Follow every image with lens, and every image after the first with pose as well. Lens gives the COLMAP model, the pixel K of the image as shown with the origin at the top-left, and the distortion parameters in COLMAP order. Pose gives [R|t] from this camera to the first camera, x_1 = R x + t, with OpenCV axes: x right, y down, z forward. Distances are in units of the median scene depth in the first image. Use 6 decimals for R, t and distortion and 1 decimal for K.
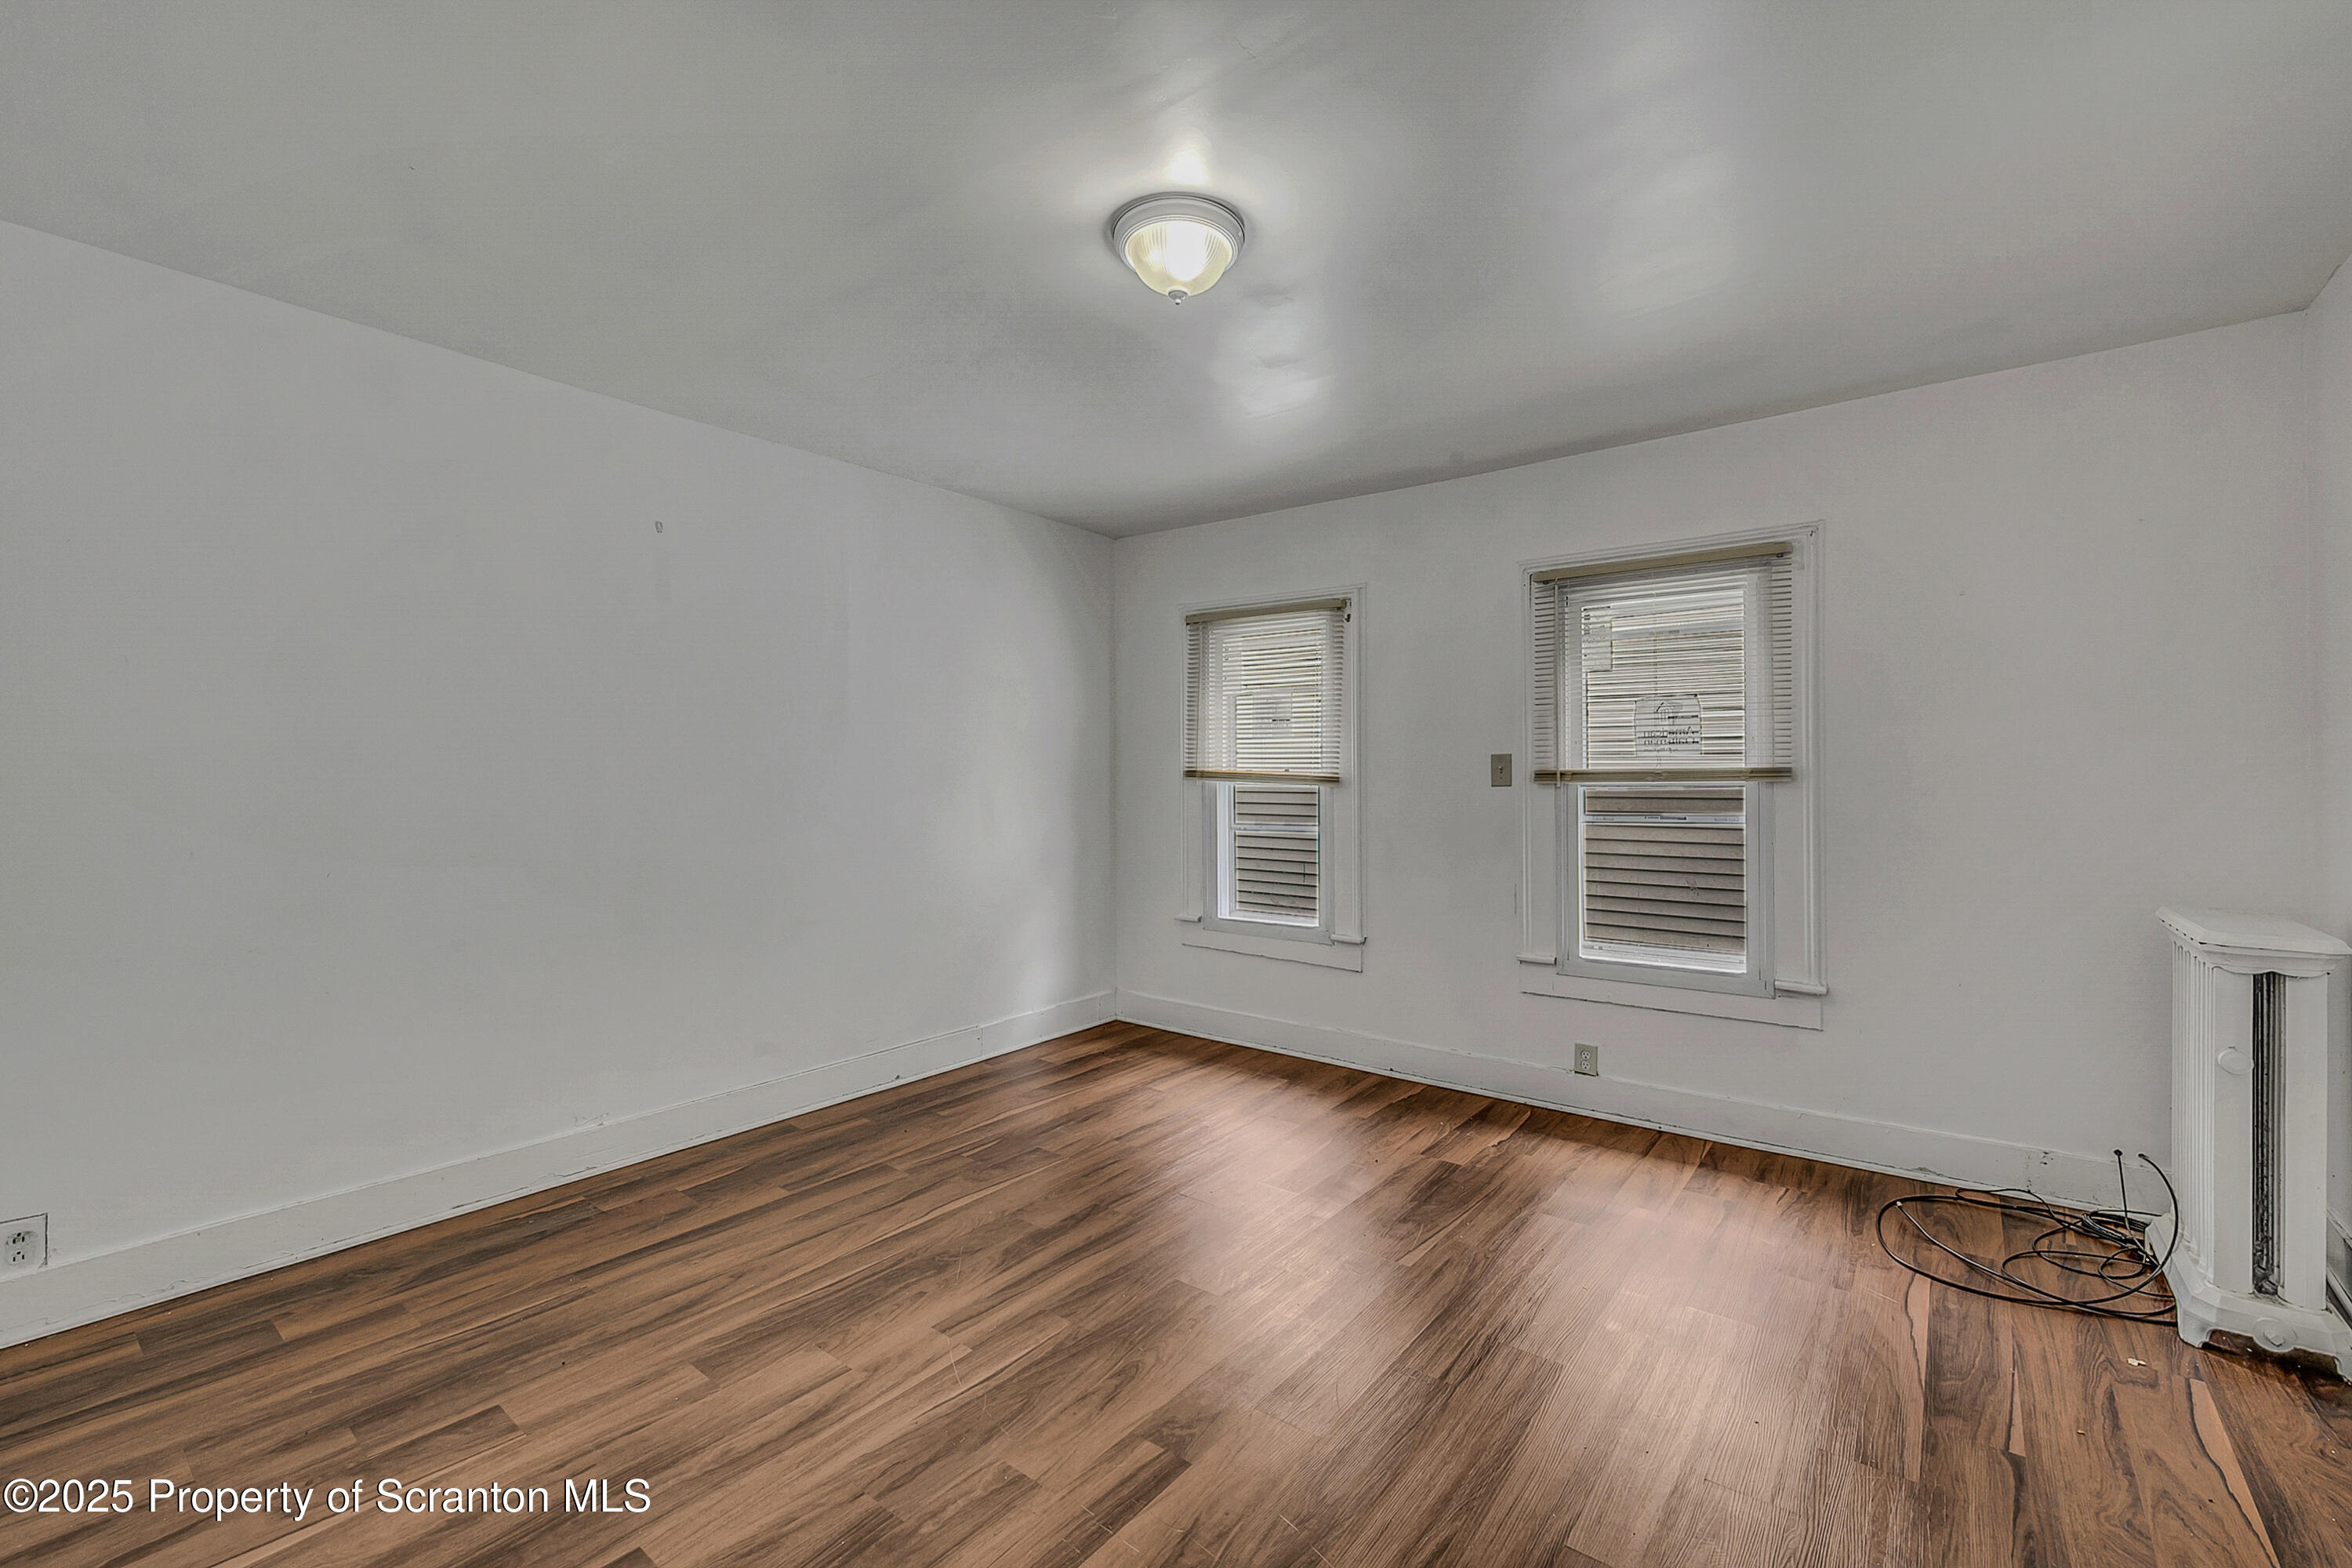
lens RADIAL K [[1011.8, 0, 1181.0], [0, 1011.8, 779.2], [0, 0, 1]] dist [0.001547, 0.000063]
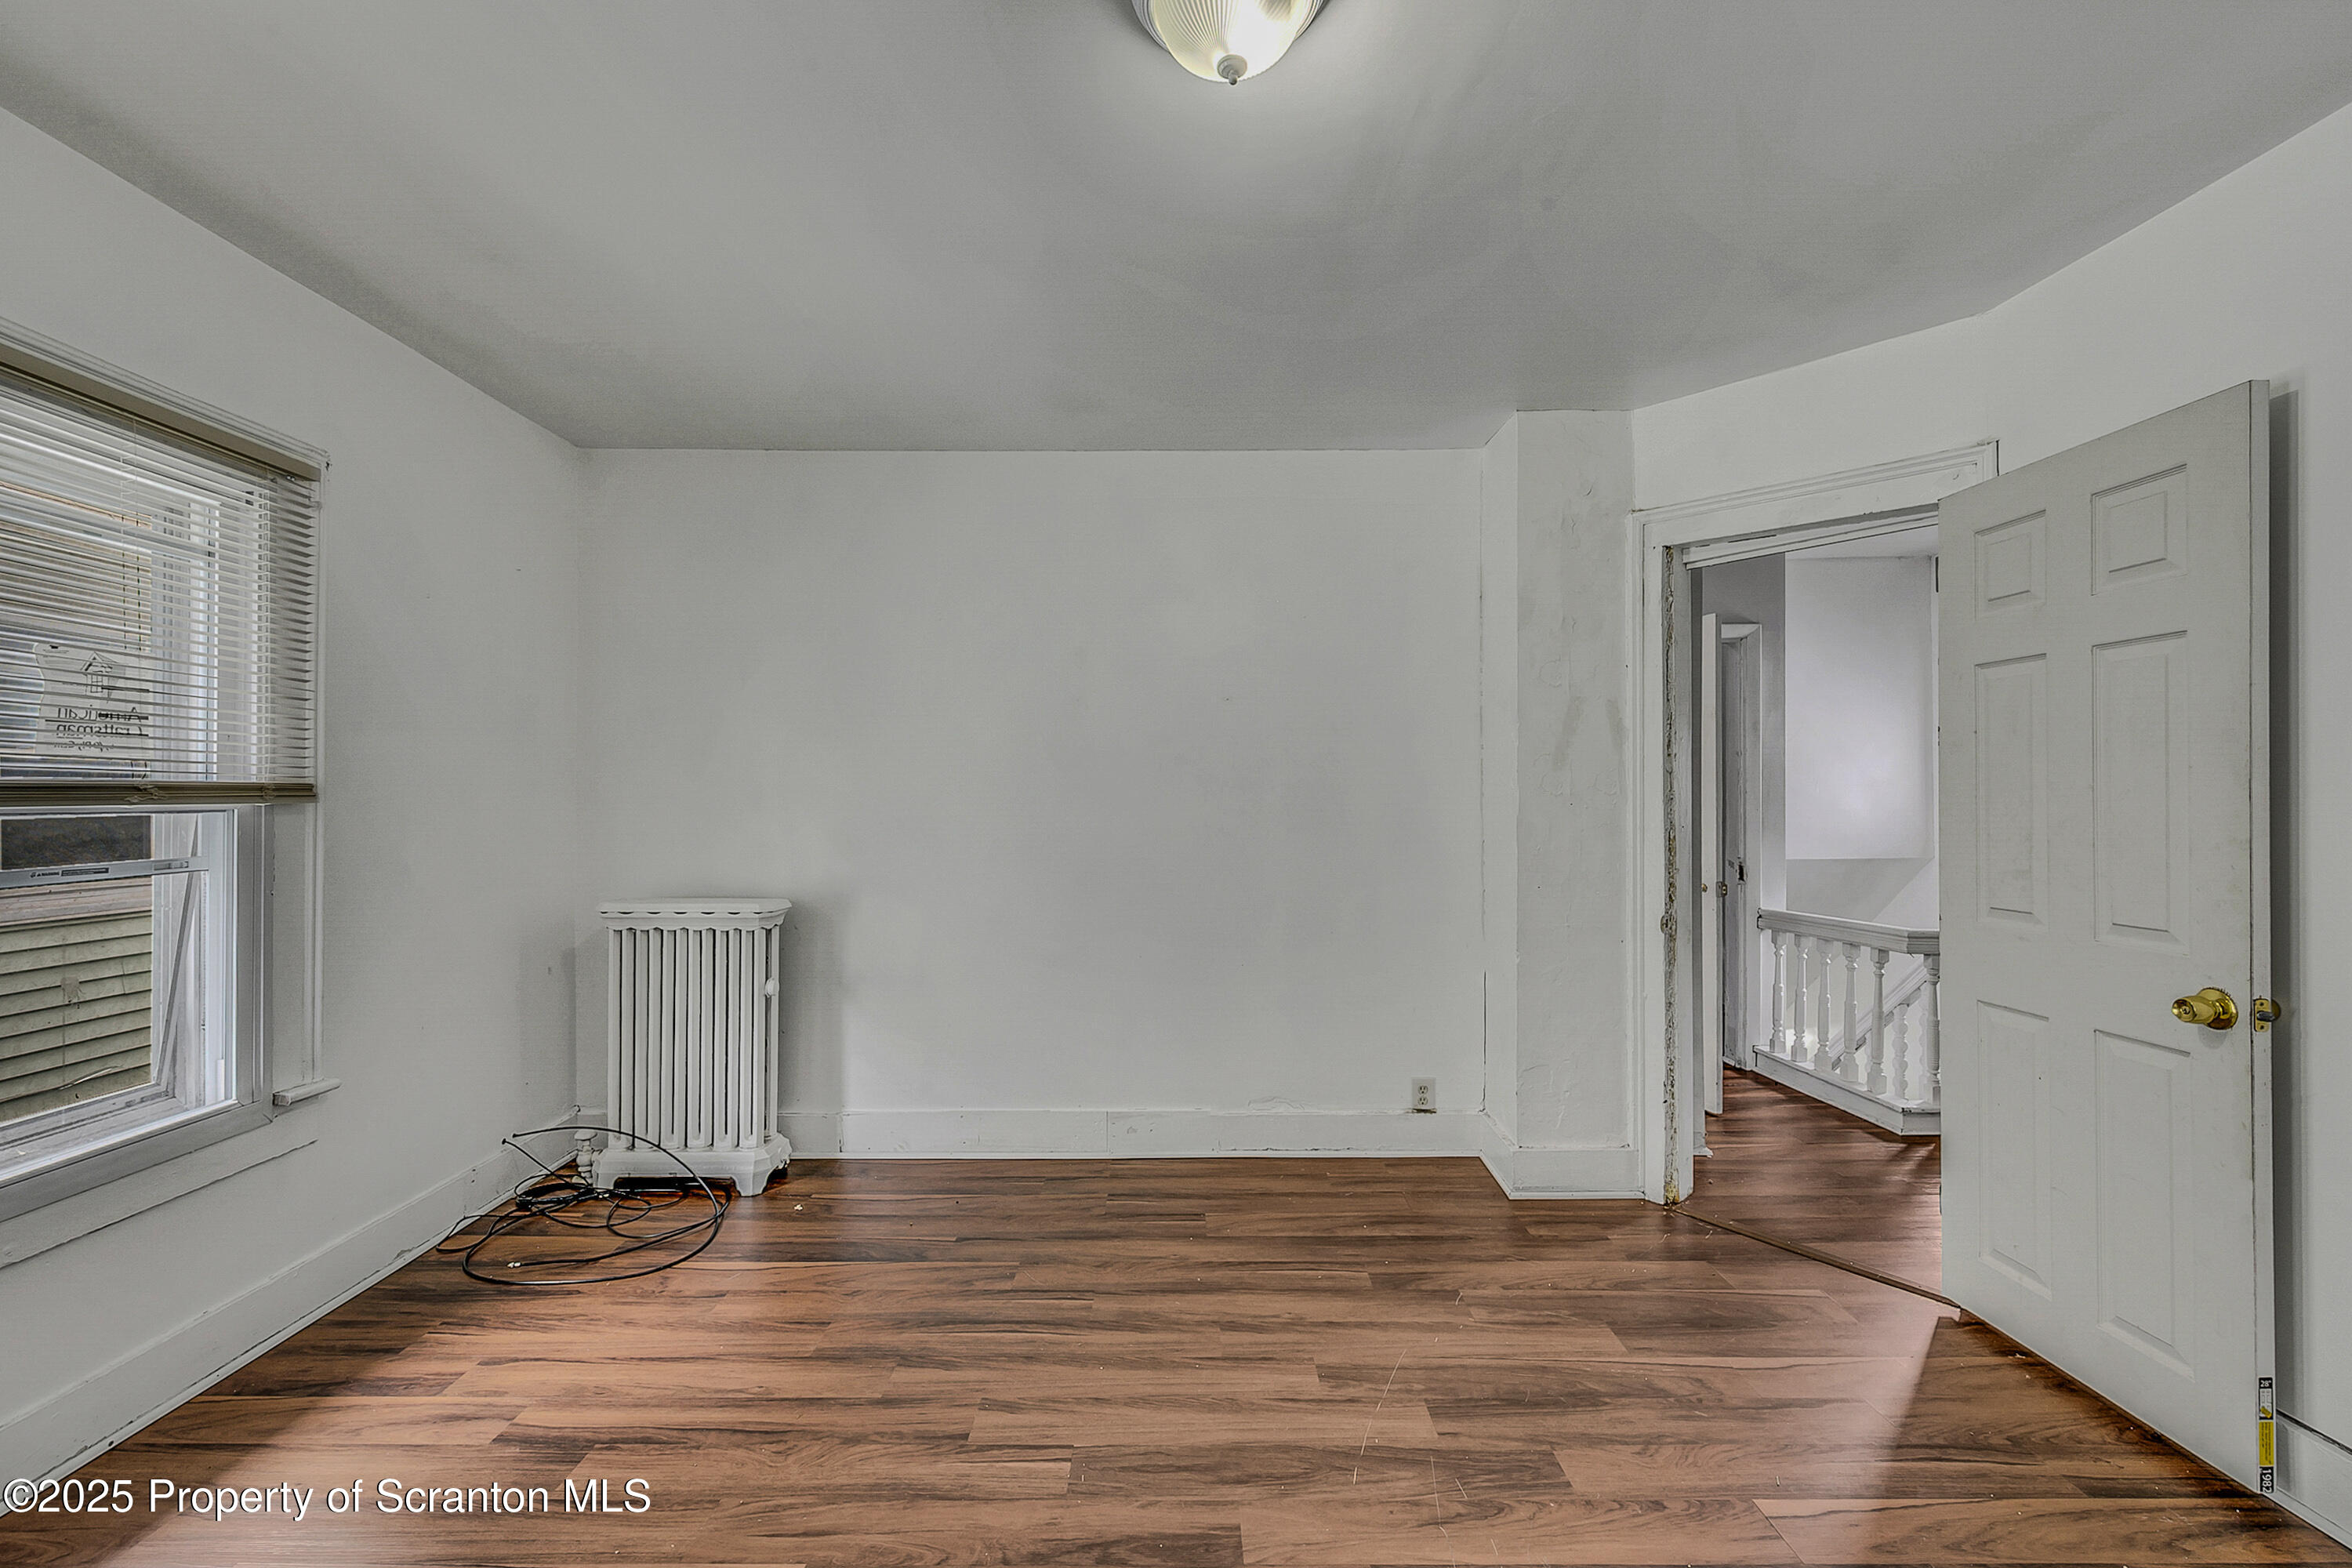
lens RADIAL K [[1011.8, 0, 1184.3], [0, 1011.8, 792.6], [0, 0, 1]] dist [0.001547, 0.000063]
pose [[-0.627728, 0.001079, 0.778432, -0.356778], [-0.000546, 0.999998, -0.001827, -0.003966], [-0.778432, -0.001572, -0.627726, 1.032181]]
